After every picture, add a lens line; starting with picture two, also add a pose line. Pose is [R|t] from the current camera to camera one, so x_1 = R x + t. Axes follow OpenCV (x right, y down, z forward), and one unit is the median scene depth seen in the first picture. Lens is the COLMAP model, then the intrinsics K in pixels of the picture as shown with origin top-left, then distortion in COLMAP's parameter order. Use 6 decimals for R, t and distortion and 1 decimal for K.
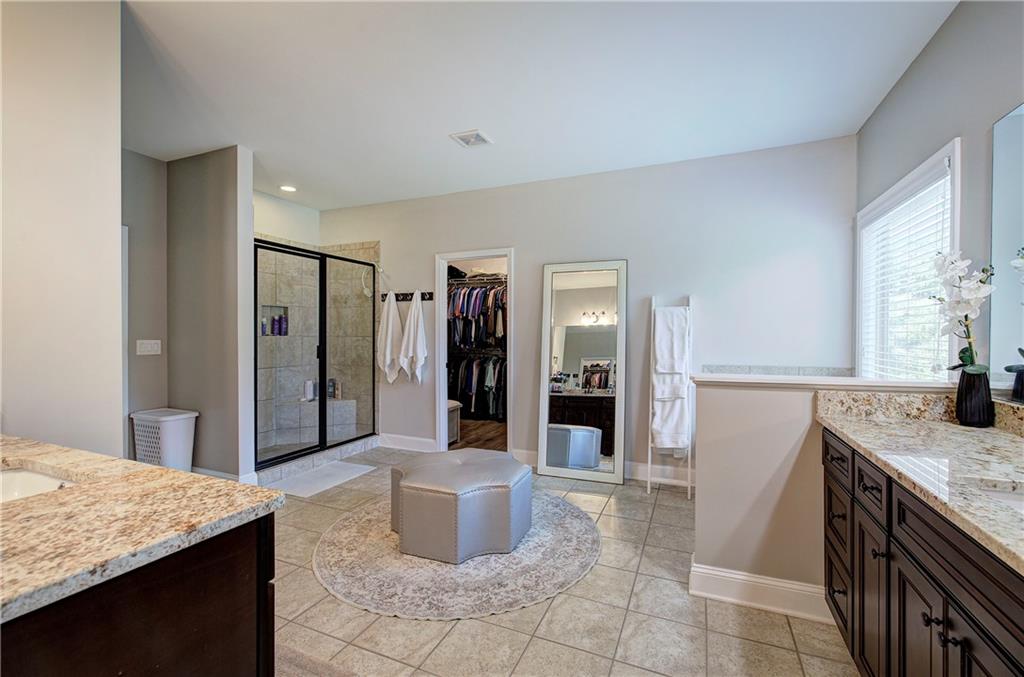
lens RADIAL K [[439.6, 0, 515.7], [0, 439.6, 336.6], [0, 0, 1]] dist [-0.001764, 0.000531]
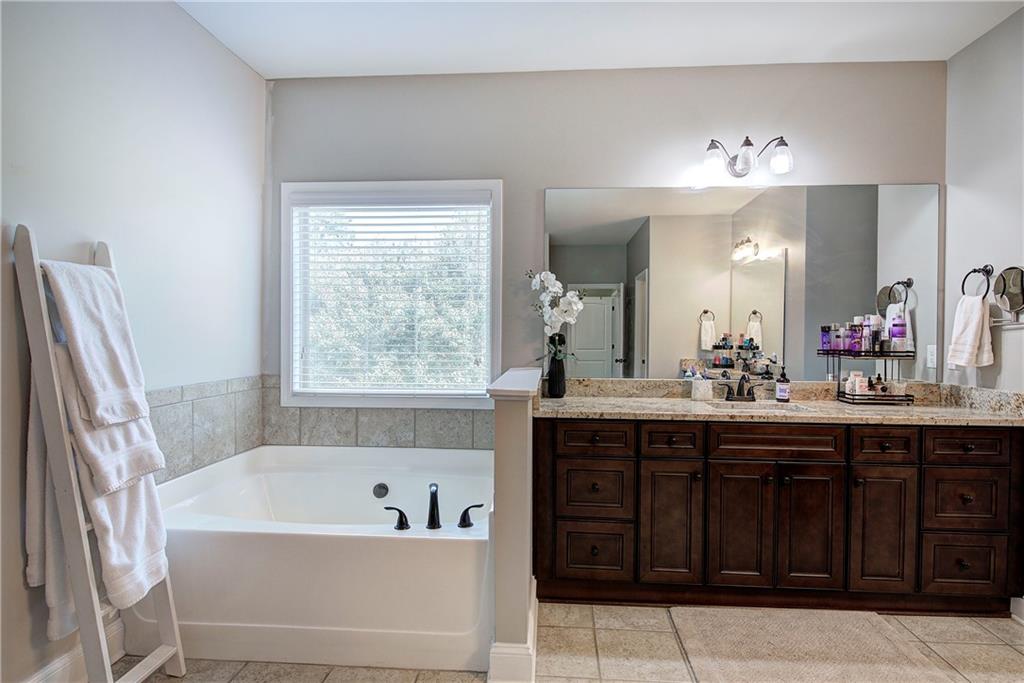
lens RADIAL K [[529.5, 0, 517.7], [0, 529.5, 342.4], [0, 0, 1]] dist [0.012955, -0.000444]
pose [[-0.336511, -0.015185, 0.941557, -0.263318], [-0.008036, 0.999880, 0.013253, -0.003739], [-0.941645, -0.003106, -0.336592, 0.813414]]
